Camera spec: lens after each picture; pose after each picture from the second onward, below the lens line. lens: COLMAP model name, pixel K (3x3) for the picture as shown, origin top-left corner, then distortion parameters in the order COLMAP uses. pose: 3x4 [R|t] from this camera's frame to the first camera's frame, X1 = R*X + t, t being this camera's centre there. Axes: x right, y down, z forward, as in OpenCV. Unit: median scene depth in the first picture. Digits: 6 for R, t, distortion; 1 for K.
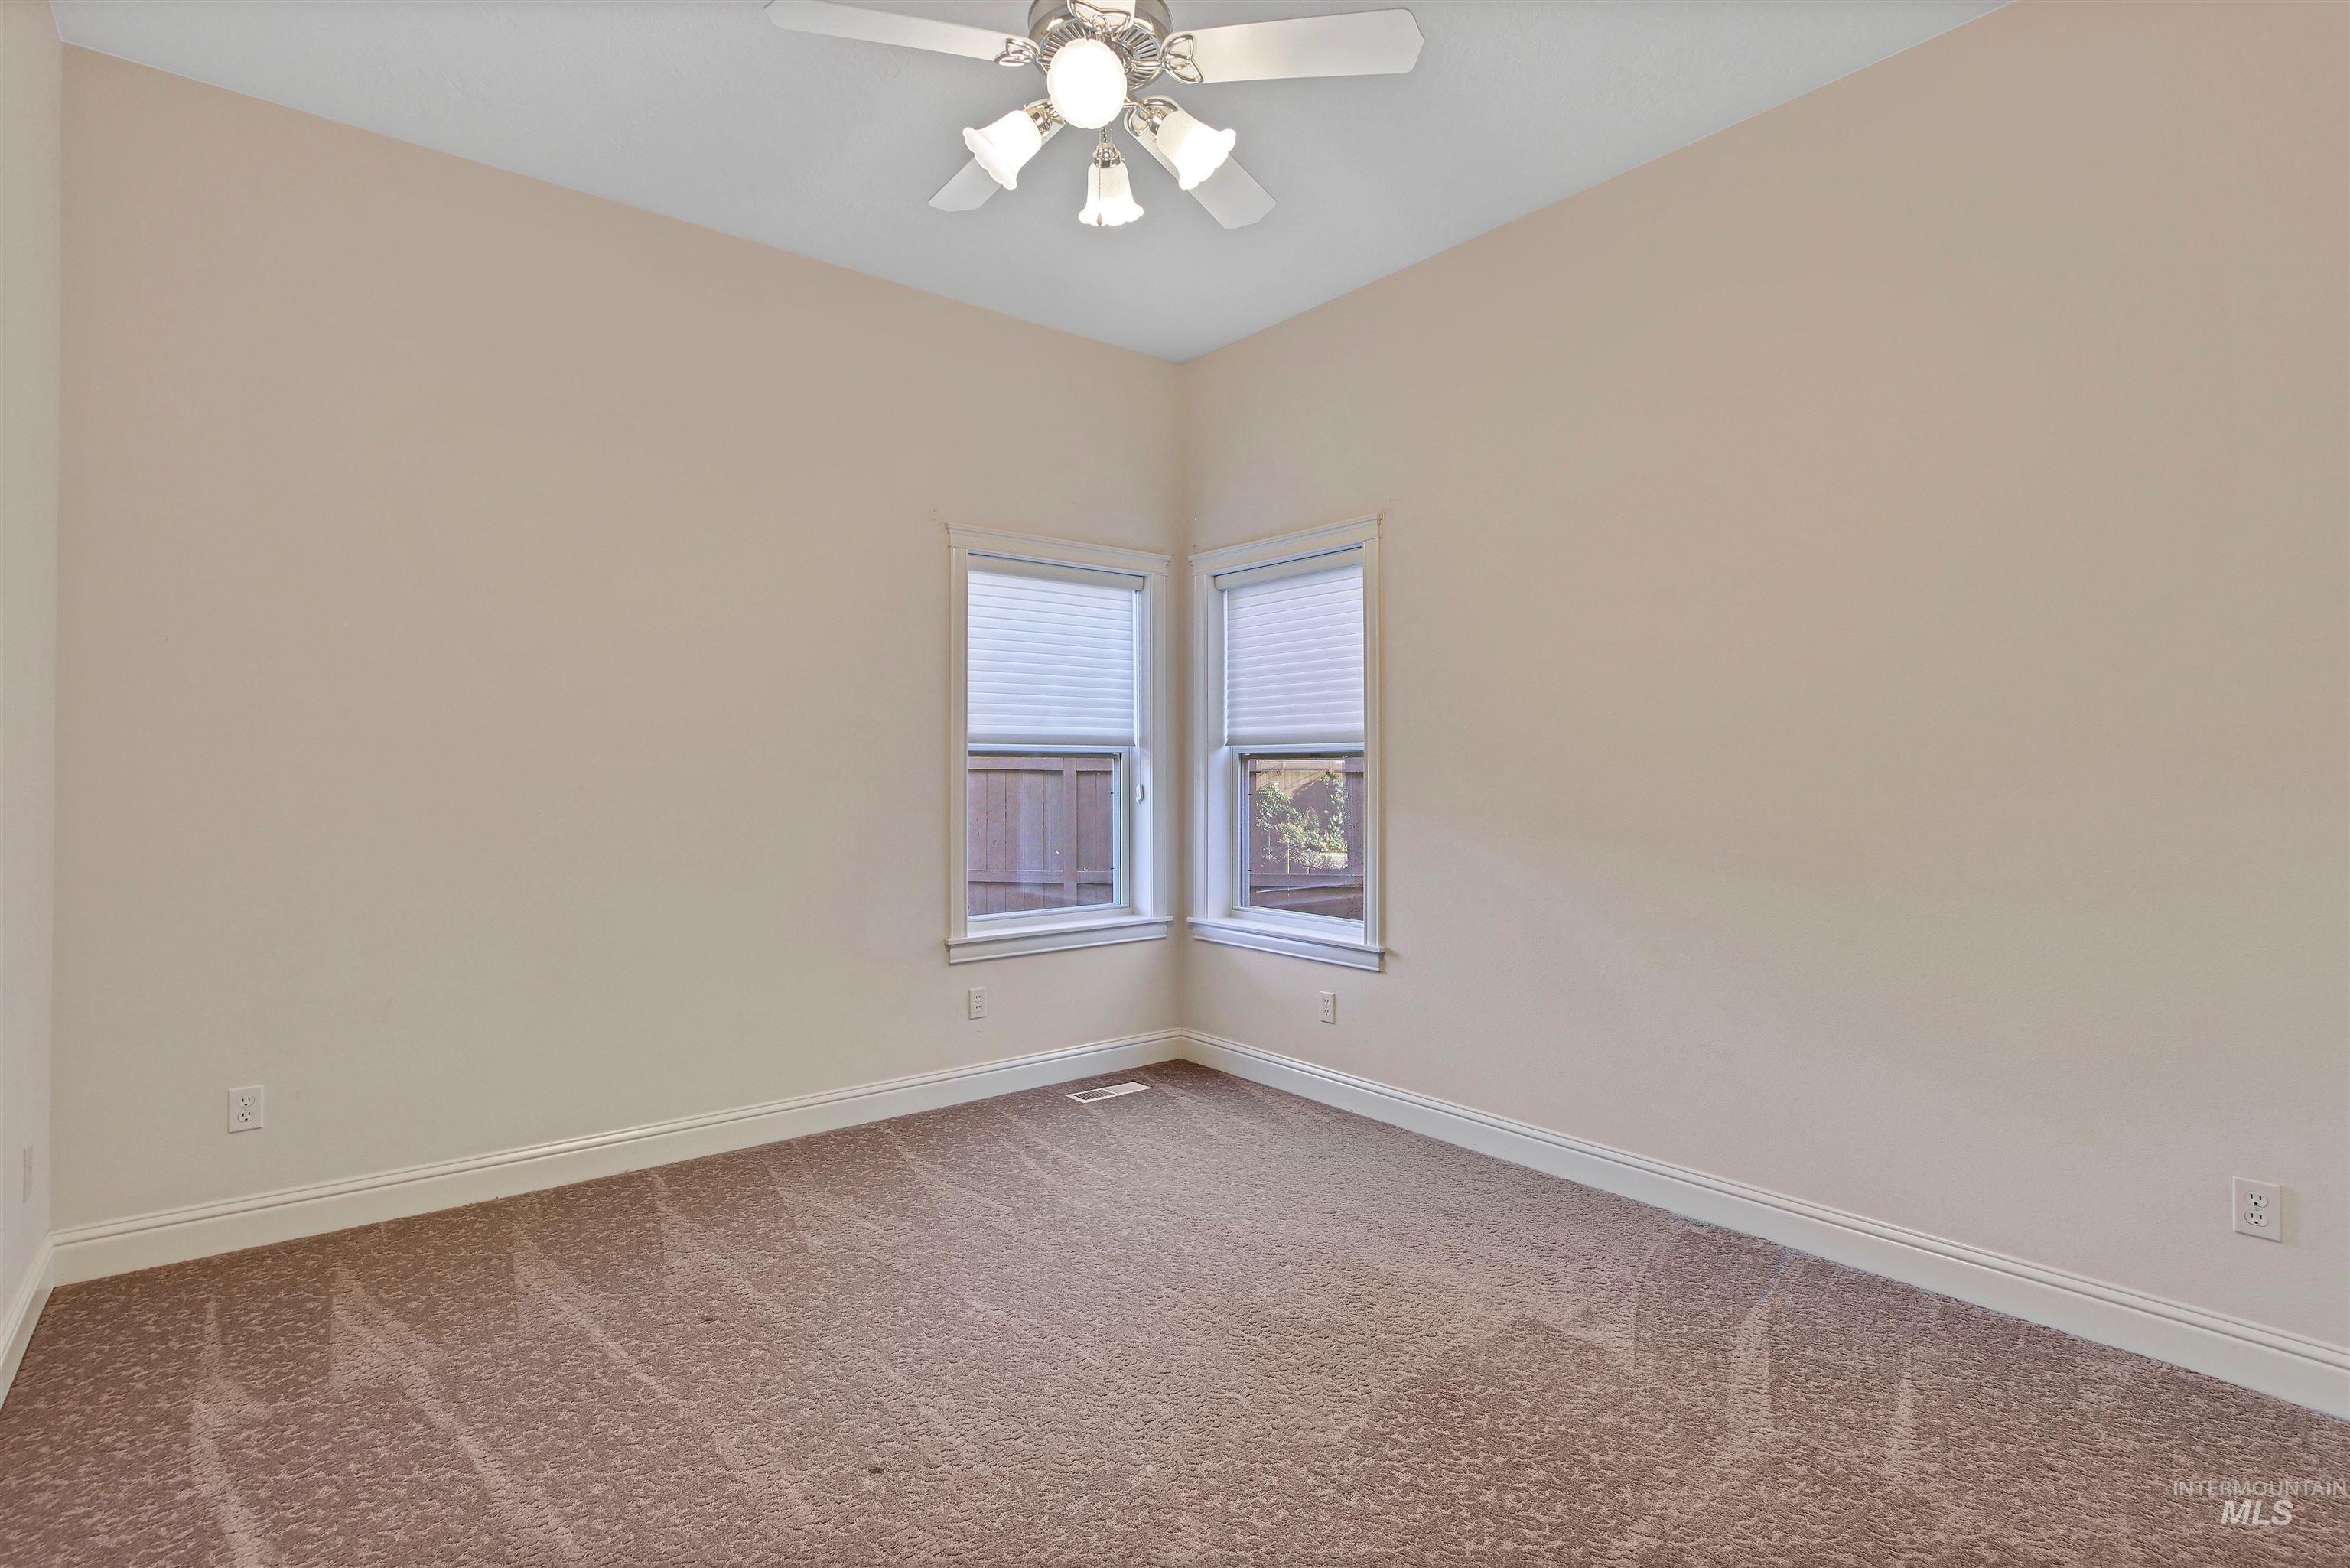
lens RADIAL K [[1093.2, 0, 1189.7], [0, 1093.2, 788.8], [0, 0, 1]] dist [-0.013434, 0.000970]
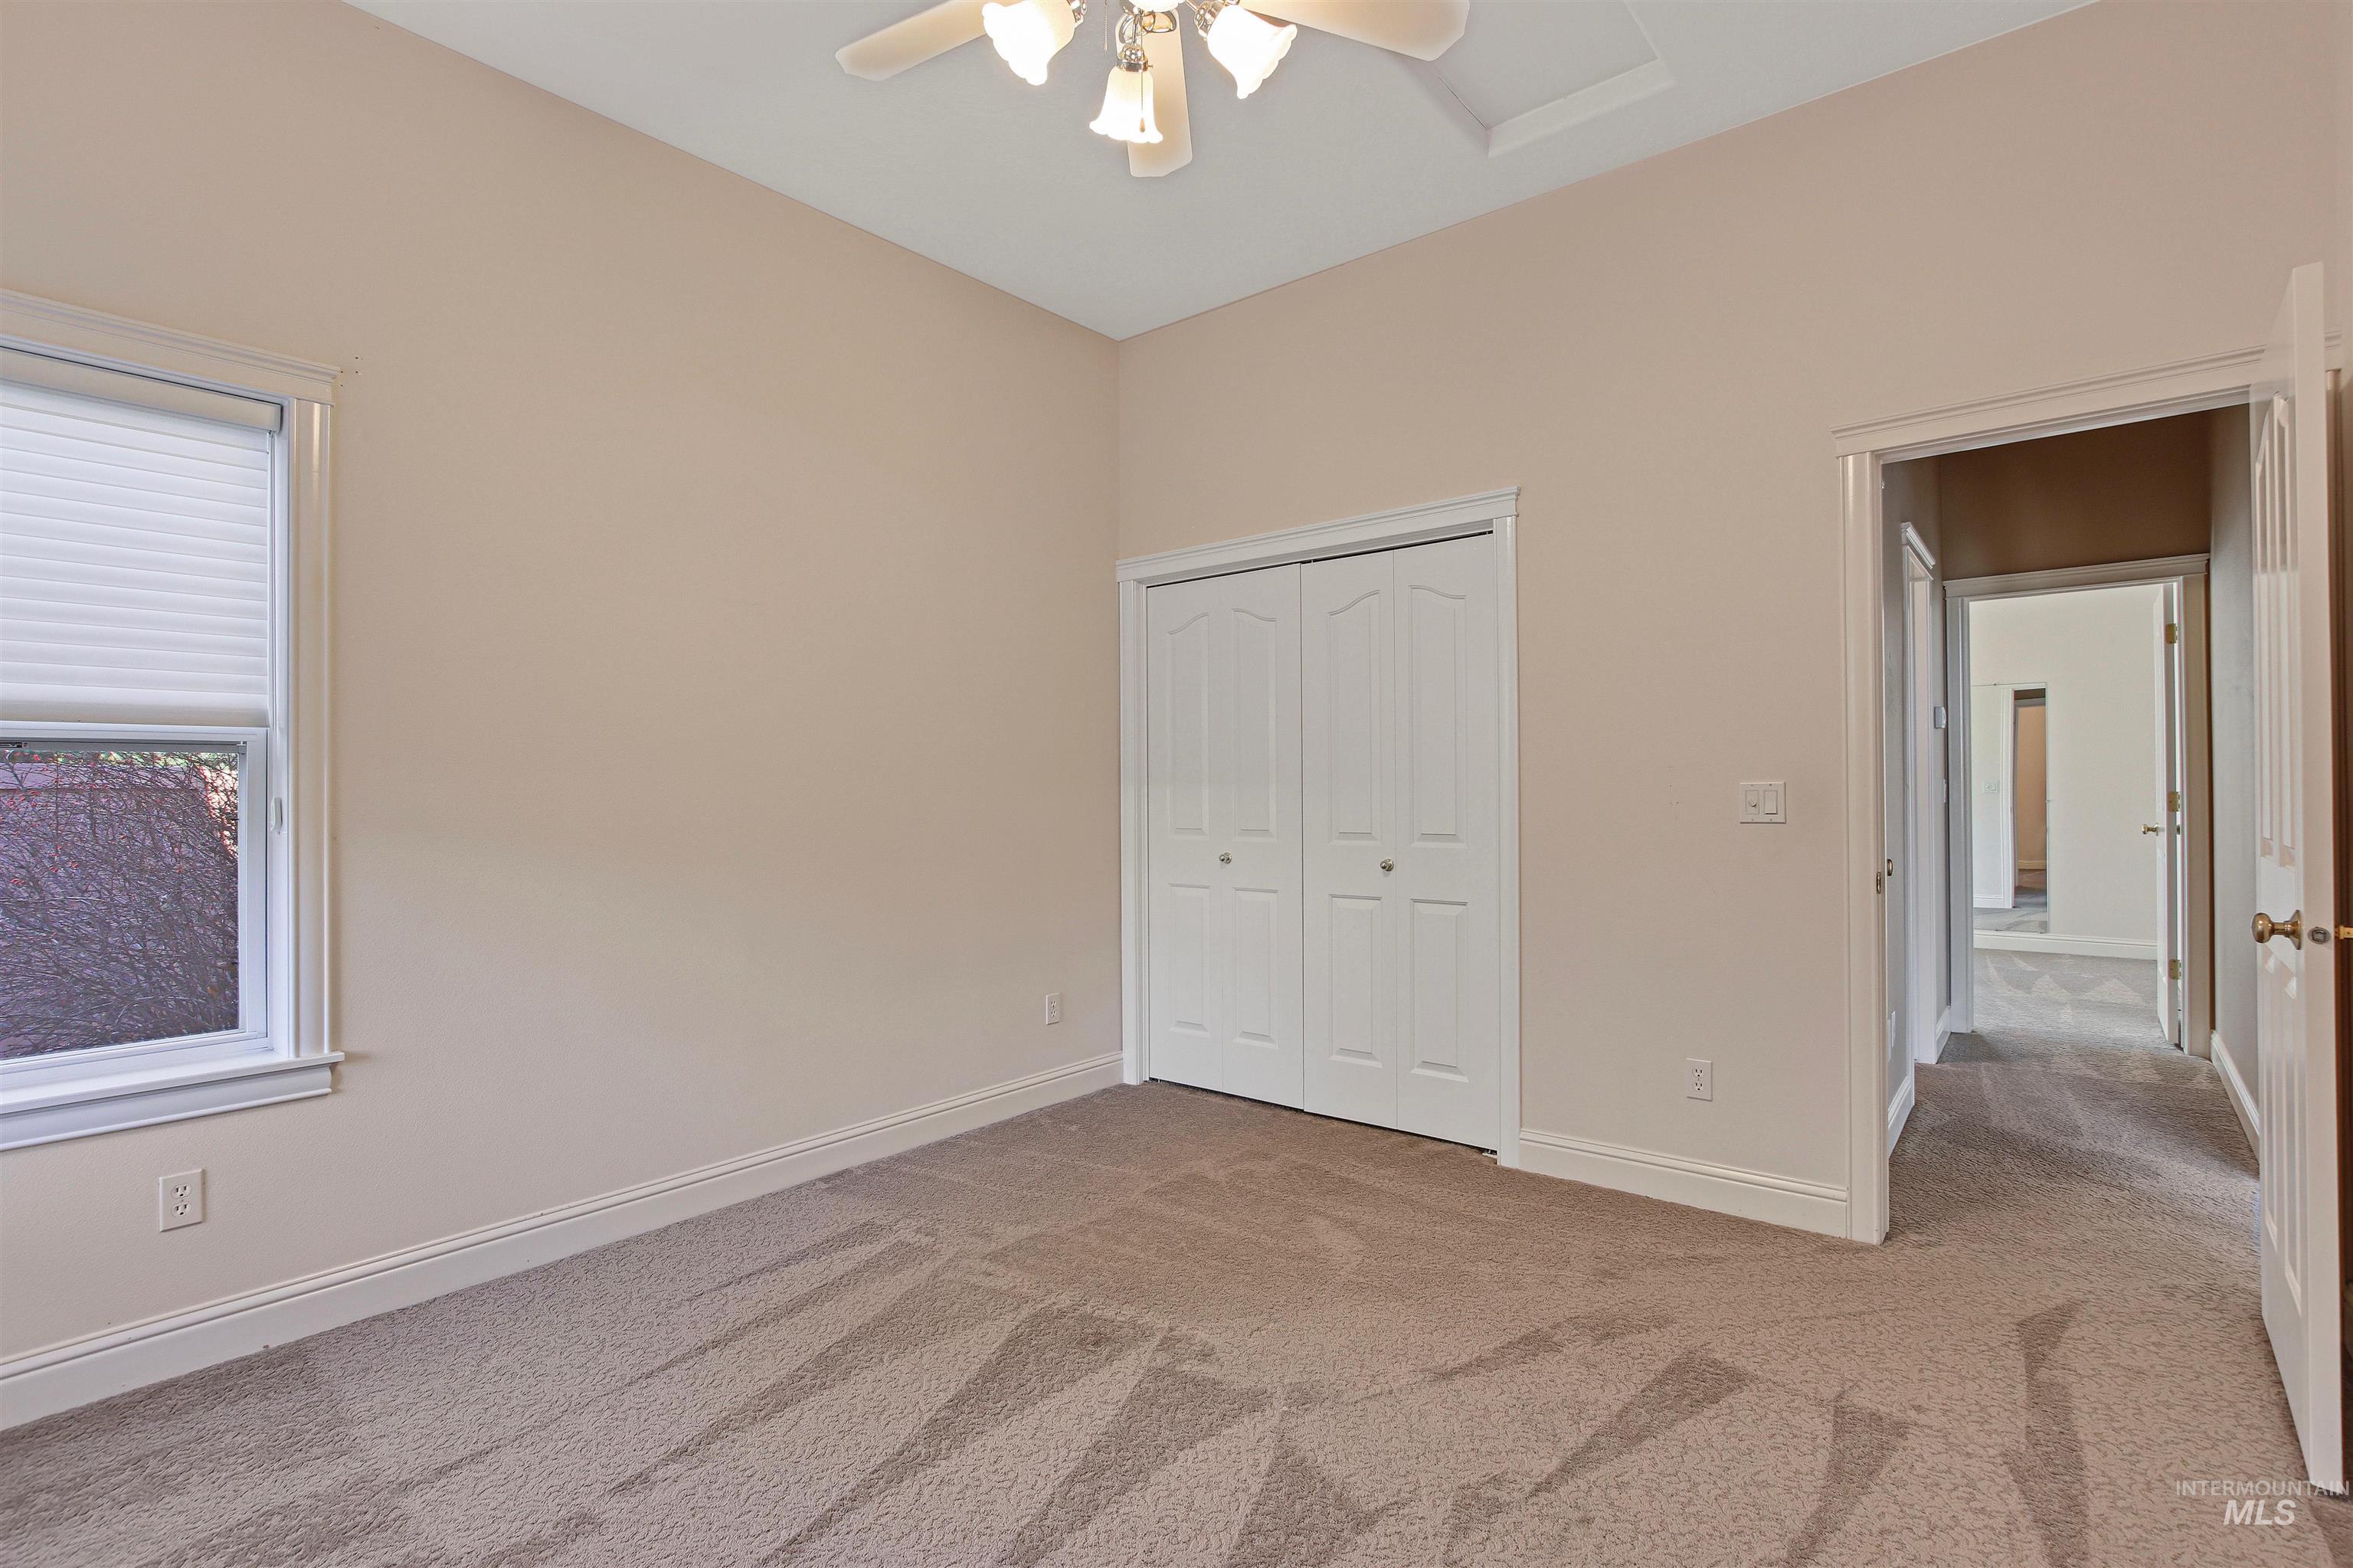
lens RADIAL K [[1104.0, 0, 1176.5], [0, 1104.0, 784.0], [0, 0, 1]] dist [-0.000524, 0.000701]
pose [[-0.166662, -0.006668, 0.985992, -0.599533], [0.012503, 0.999882, 0.008875, -0.013600], [-0.985935, 0.013807, -0.166559, 0.685299]]
